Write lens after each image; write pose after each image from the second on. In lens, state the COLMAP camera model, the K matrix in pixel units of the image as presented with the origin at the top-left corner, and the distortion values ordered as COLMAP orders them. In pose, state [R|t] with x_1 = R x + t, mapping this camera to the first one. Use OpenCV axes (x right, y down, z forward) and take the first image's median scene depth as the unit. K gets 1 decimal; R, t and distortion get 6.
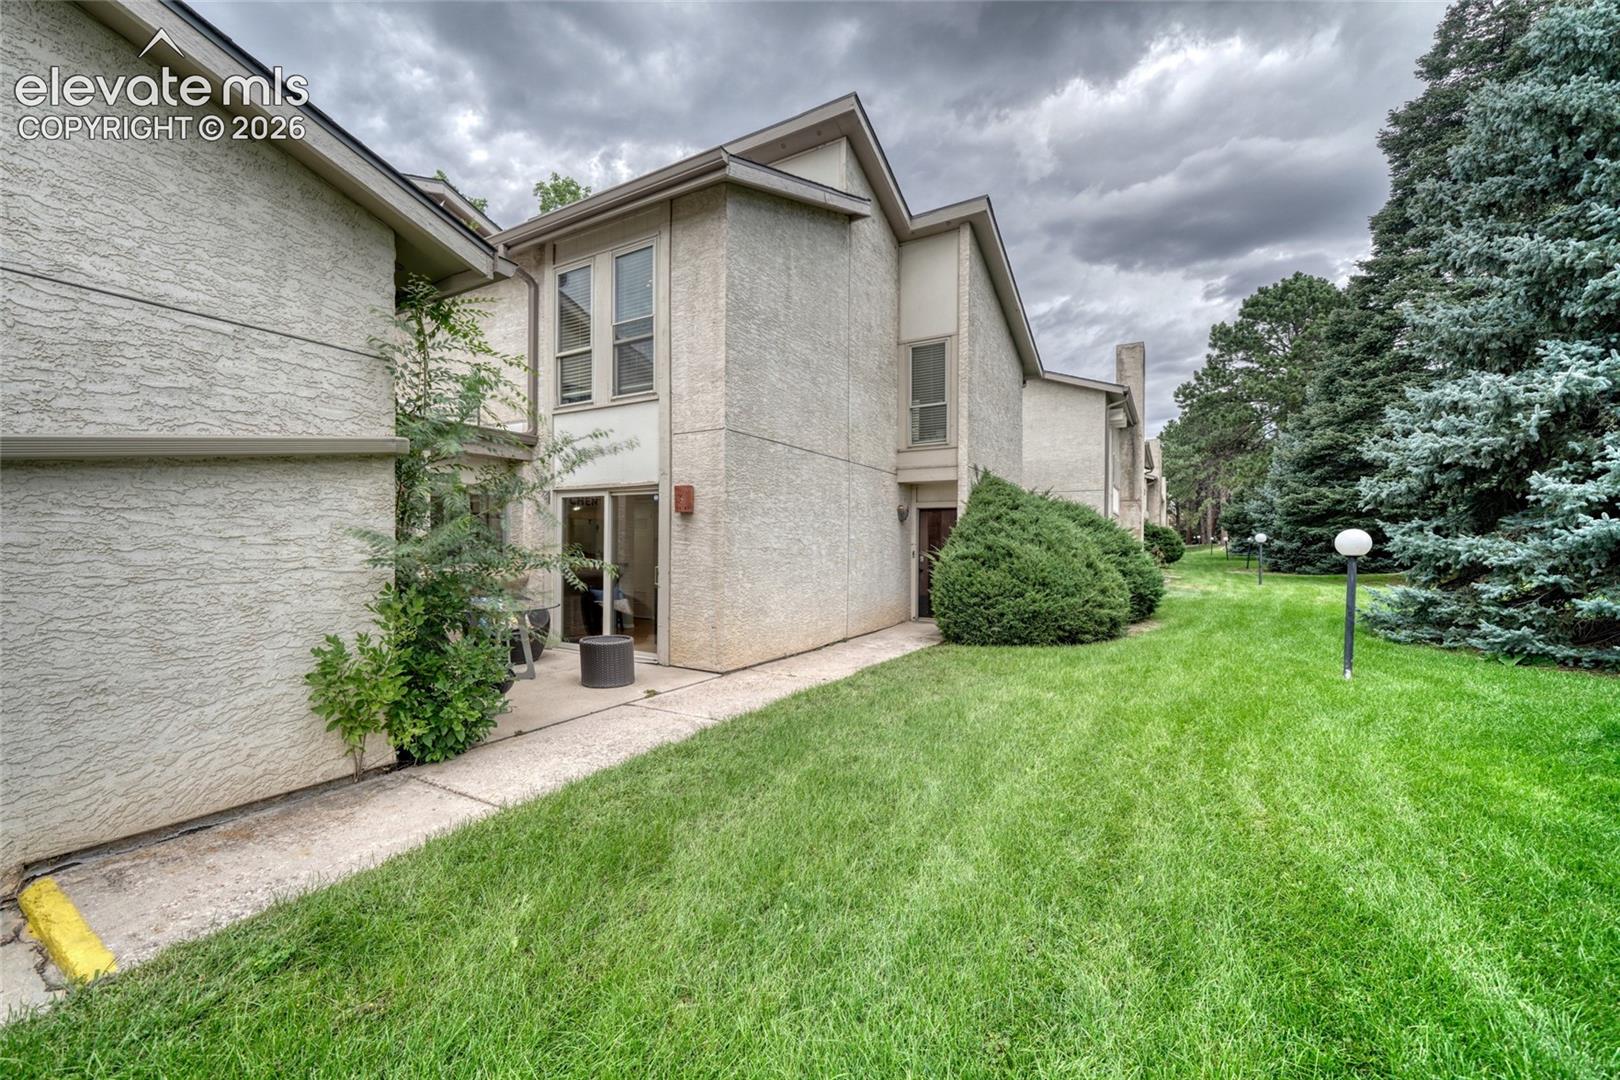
lens RADIAL K [[604.7, 0, 772.5], [0, 604.7, 549.3], [0, 0, 1]] dist [-0.003666, -0.000195]
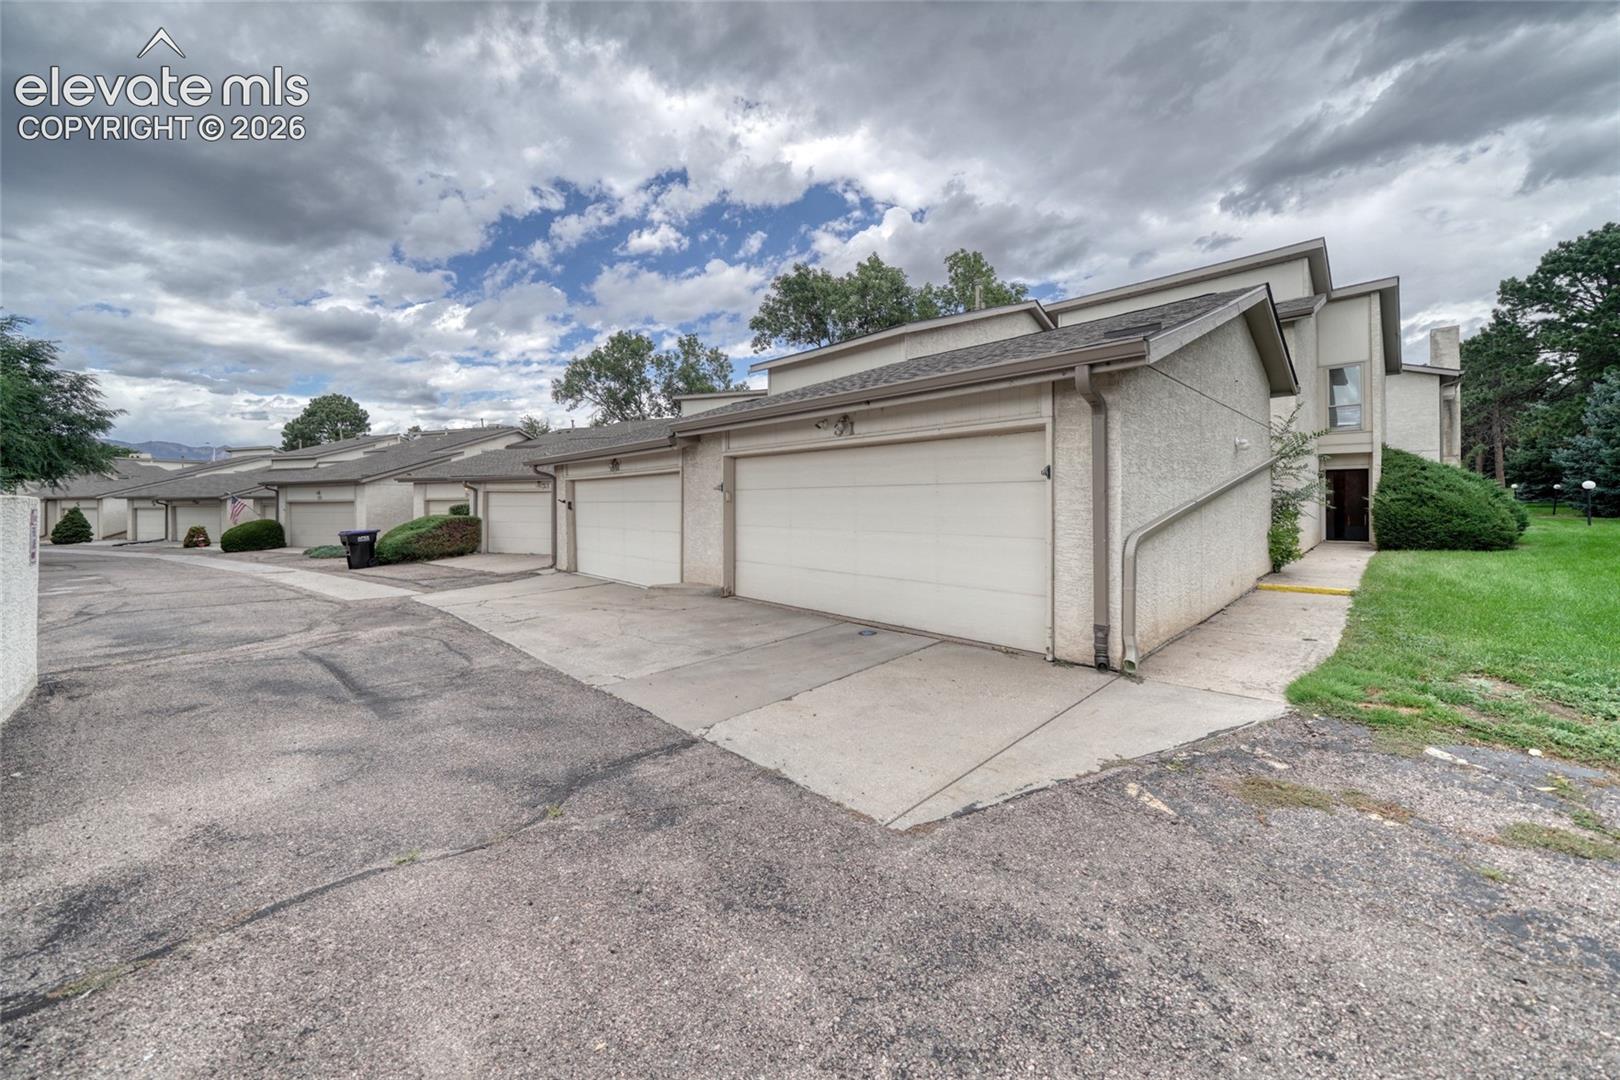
lens RADIAL K [[568.4, 0, 743.9], [0, 568.4, 498.1], [0, 0, 1]] dist [-0.009299, 0.000537]
pose [[0.965602, -0.010133, -0.259828, -0.964825], [0.007702, 0.999917, -0.010373, 0.009948], [0.259912, 0.008015, 0.965599, -0.913168]]
